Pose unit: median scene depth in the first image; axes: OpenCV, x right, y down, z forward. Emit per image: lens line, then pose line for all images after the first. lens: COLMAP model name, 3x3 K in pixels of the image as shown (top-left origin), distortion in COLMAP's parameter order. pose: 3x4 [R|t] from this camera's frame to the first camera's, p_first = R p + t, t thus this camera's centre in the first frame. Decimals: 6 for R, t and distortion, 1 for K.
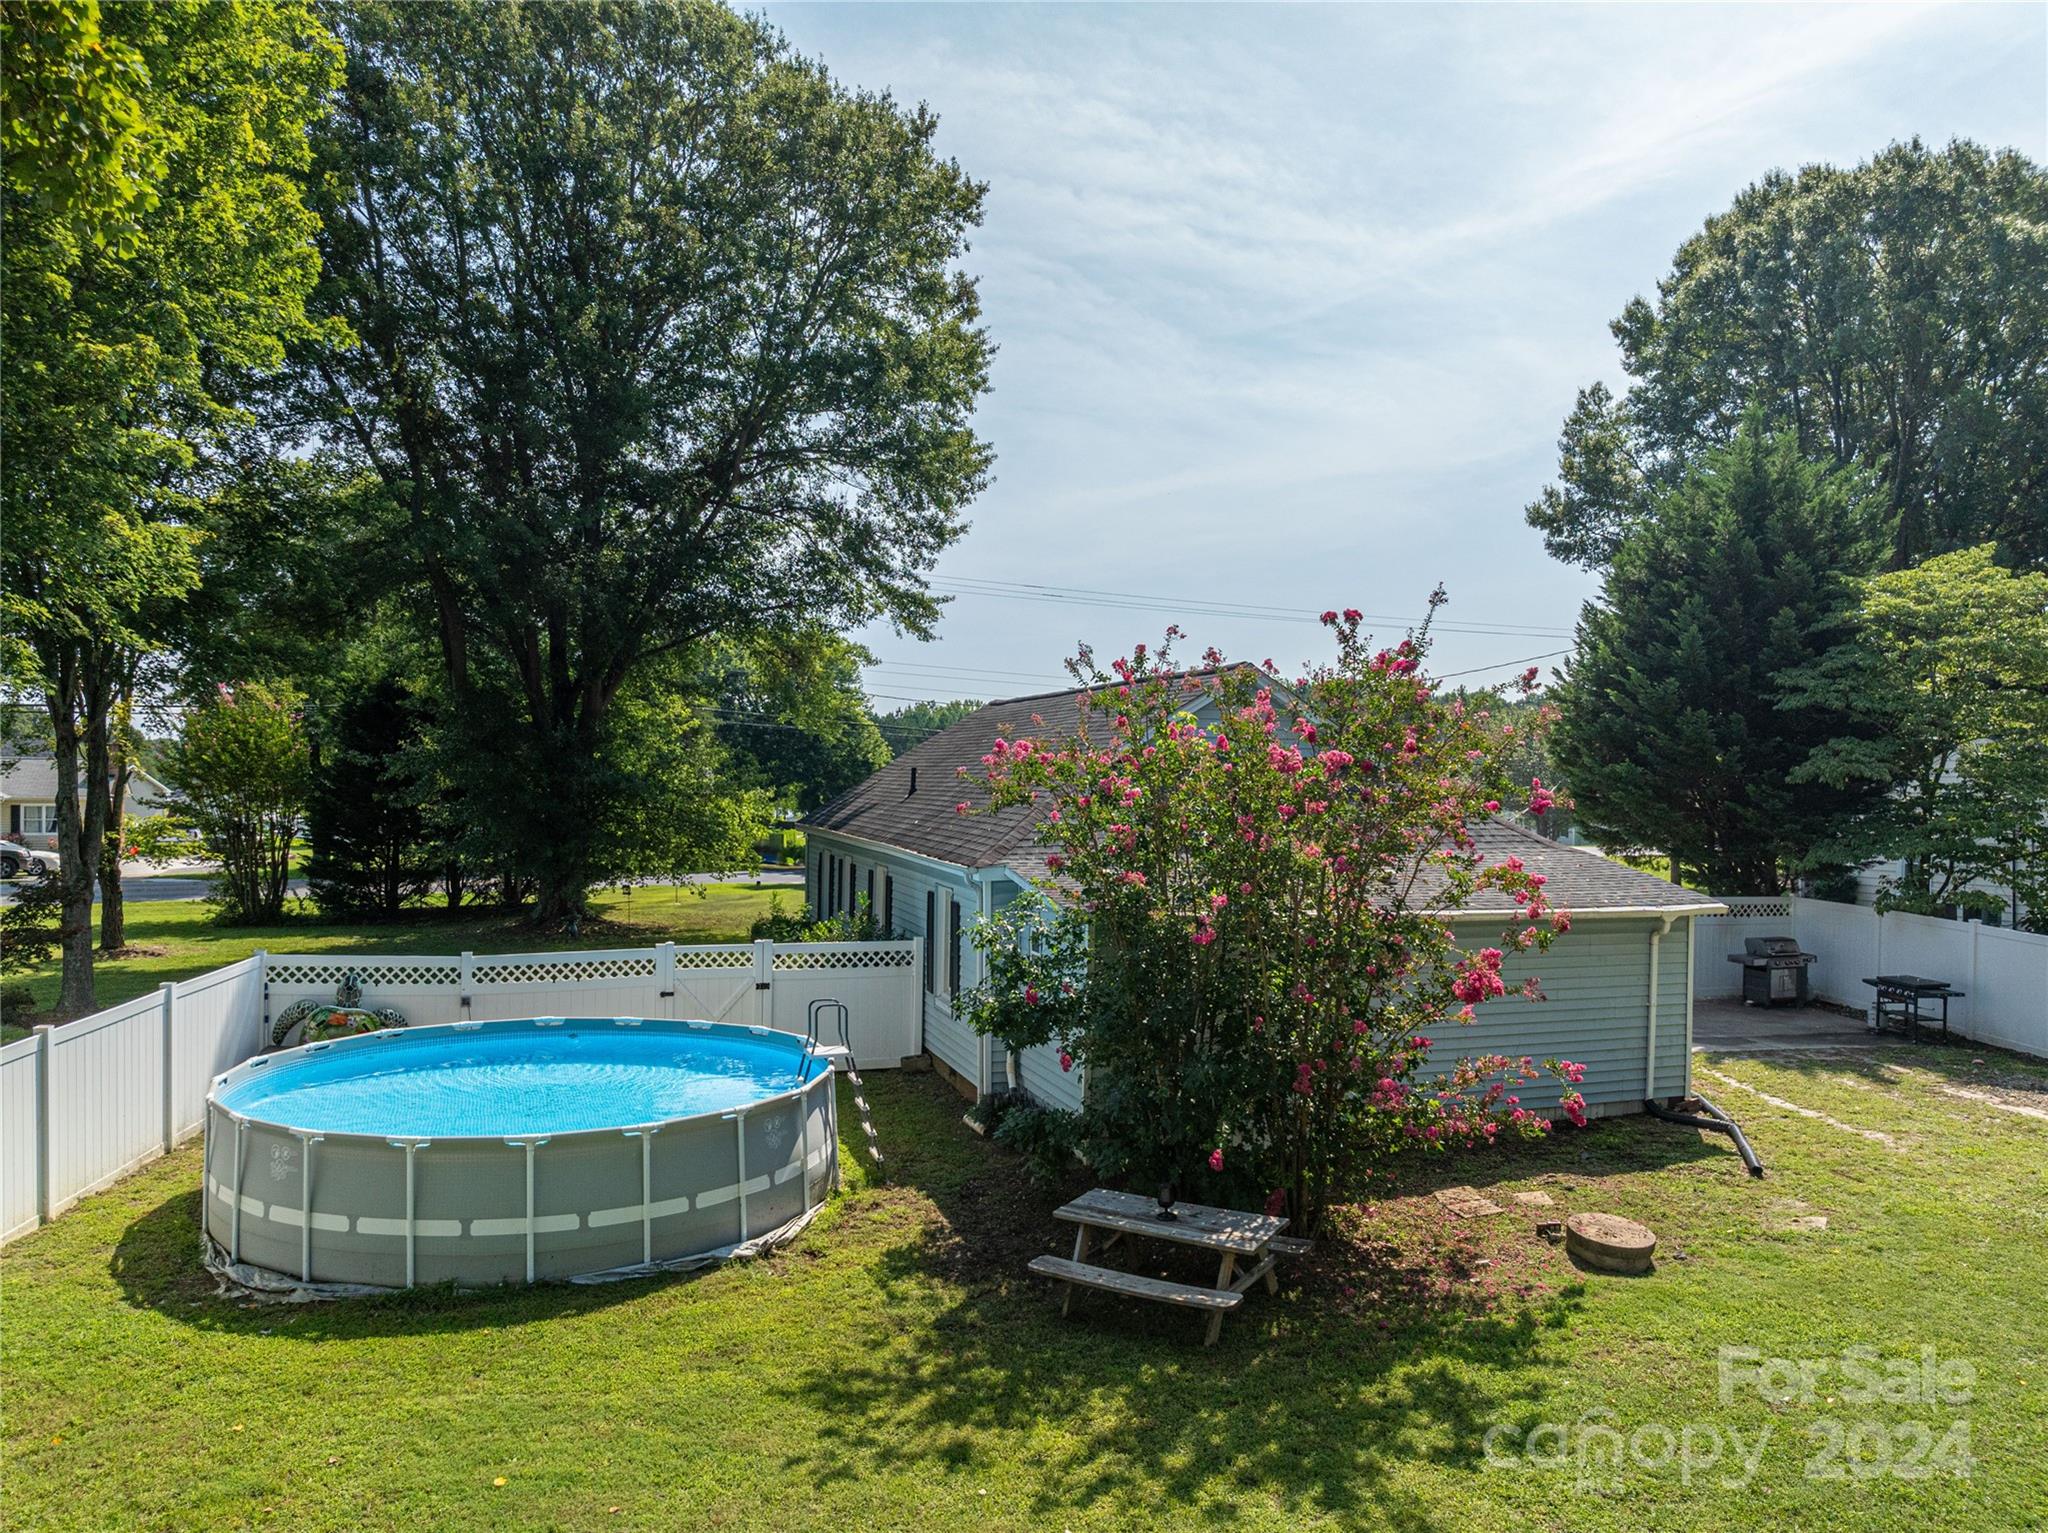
lens RADIAL K [[1437.6, 0, 1020.7], [0, 1437.6, 768.3], [0, 0, 1]] dist [-0.022153, -0.003649]
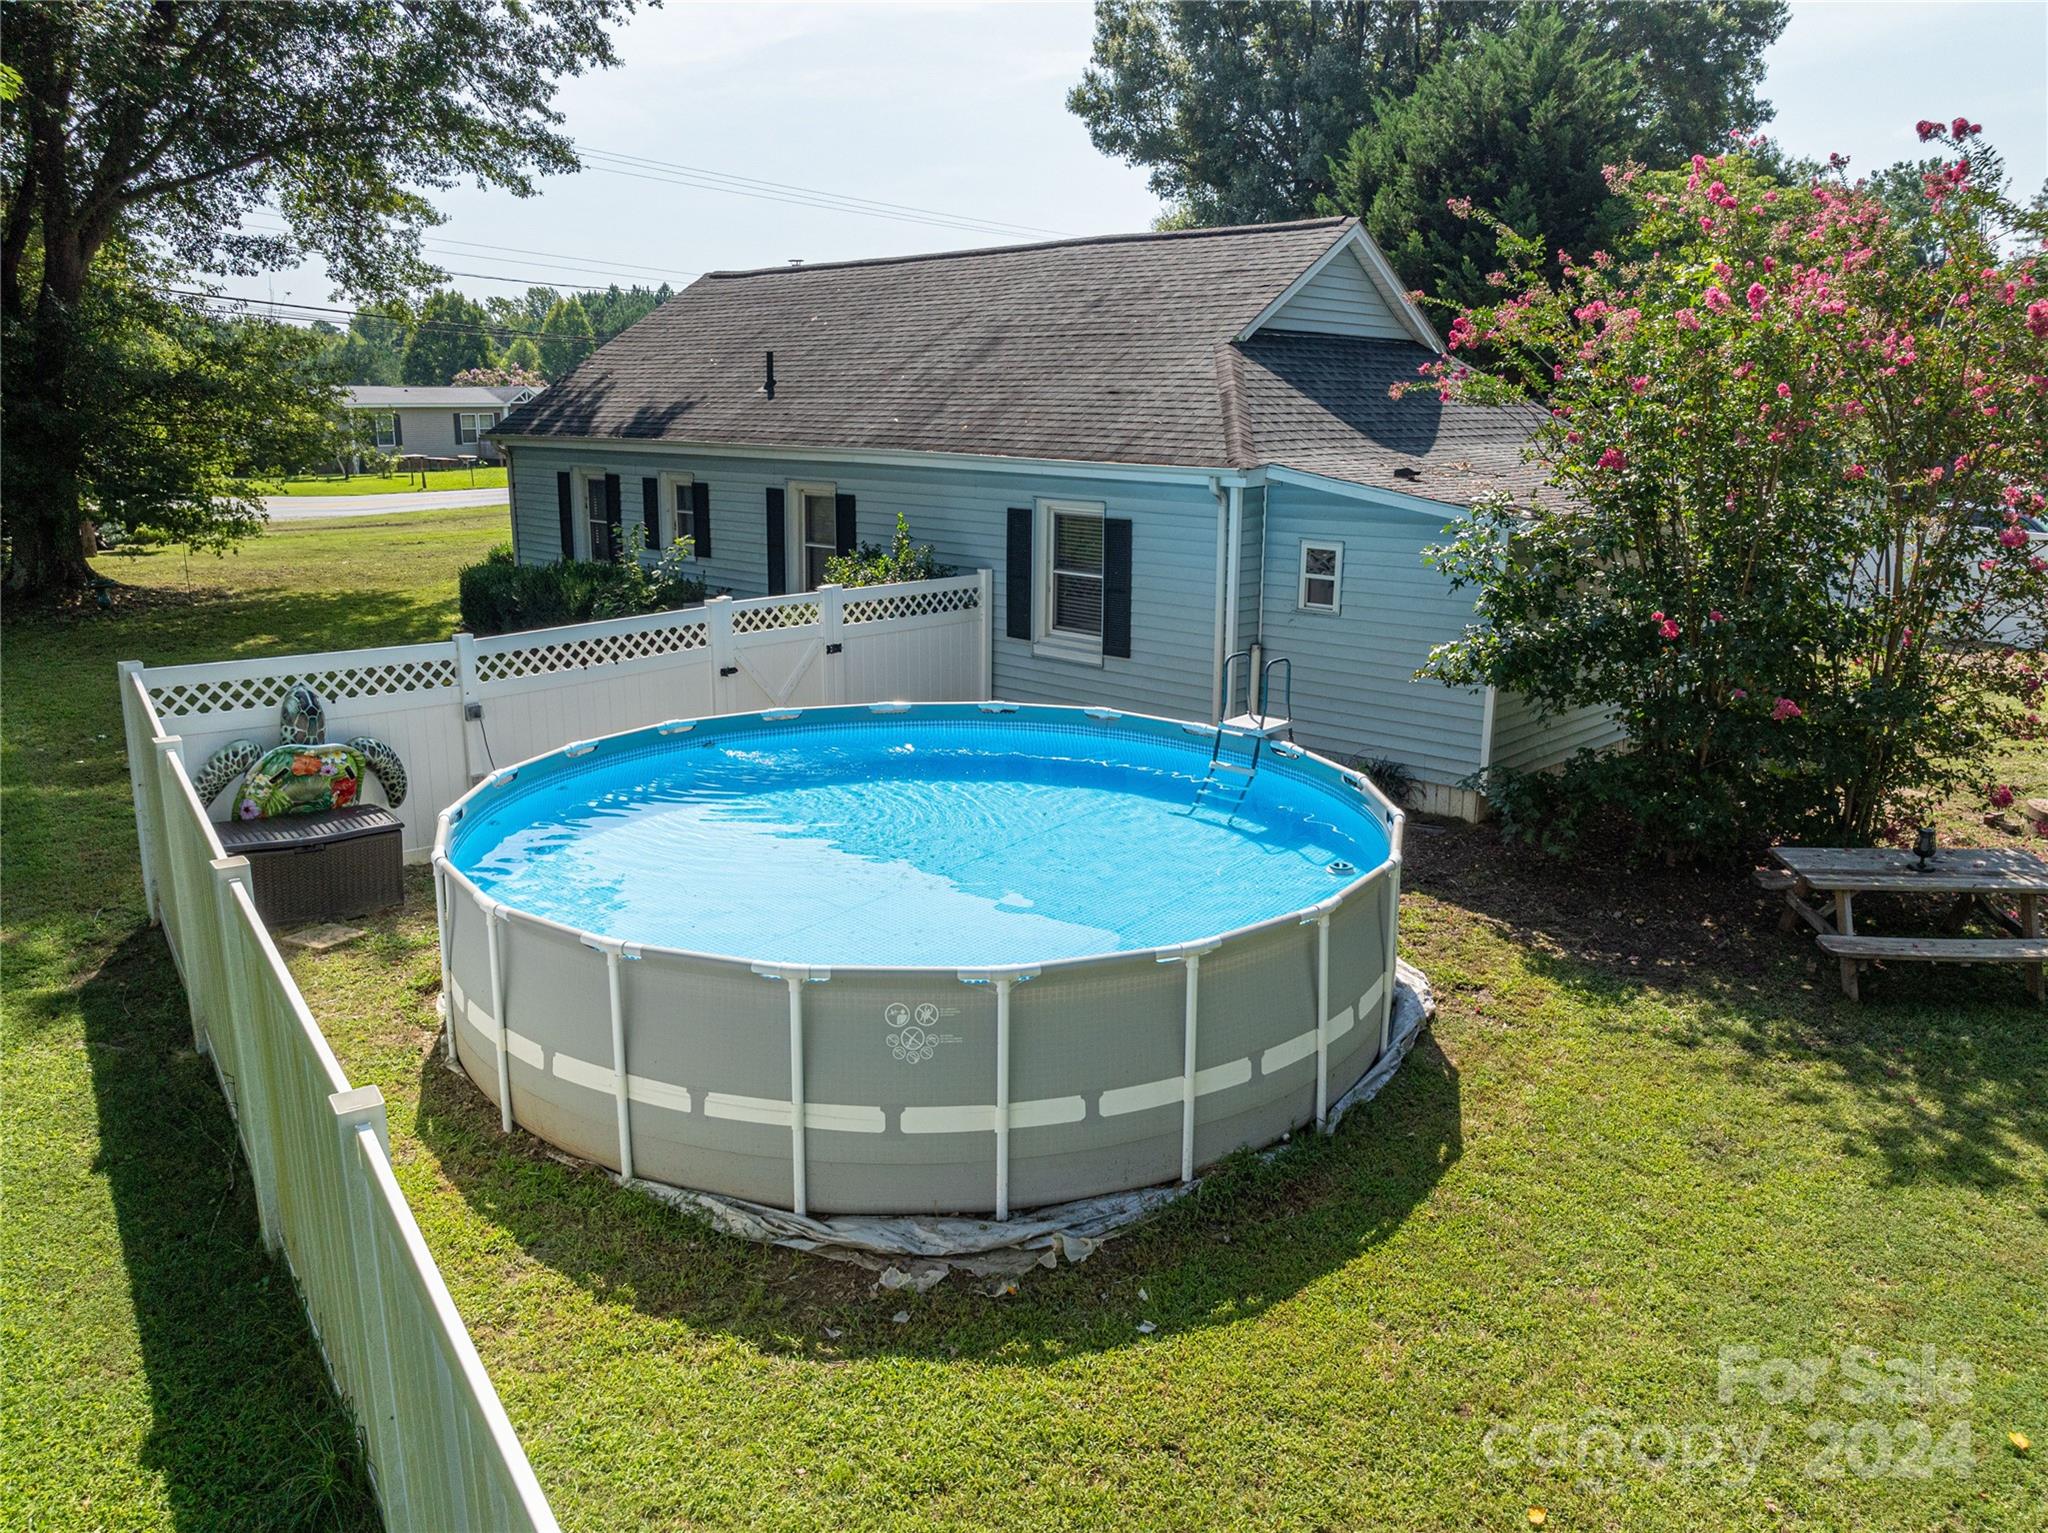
lens RADIAL K [[1437.6, 0, 1024.7], [0, 1437.6, 763.6], [0, 0, 1]] dist [-0.022153, -0.003649]
pose [[0.882796, -0.119819, 0.454219, -0.461971], [0.001794, 0.967776, 0.251805, 0.027625], [-0.469753, -0.221478, 0.854564, 0.348240]]
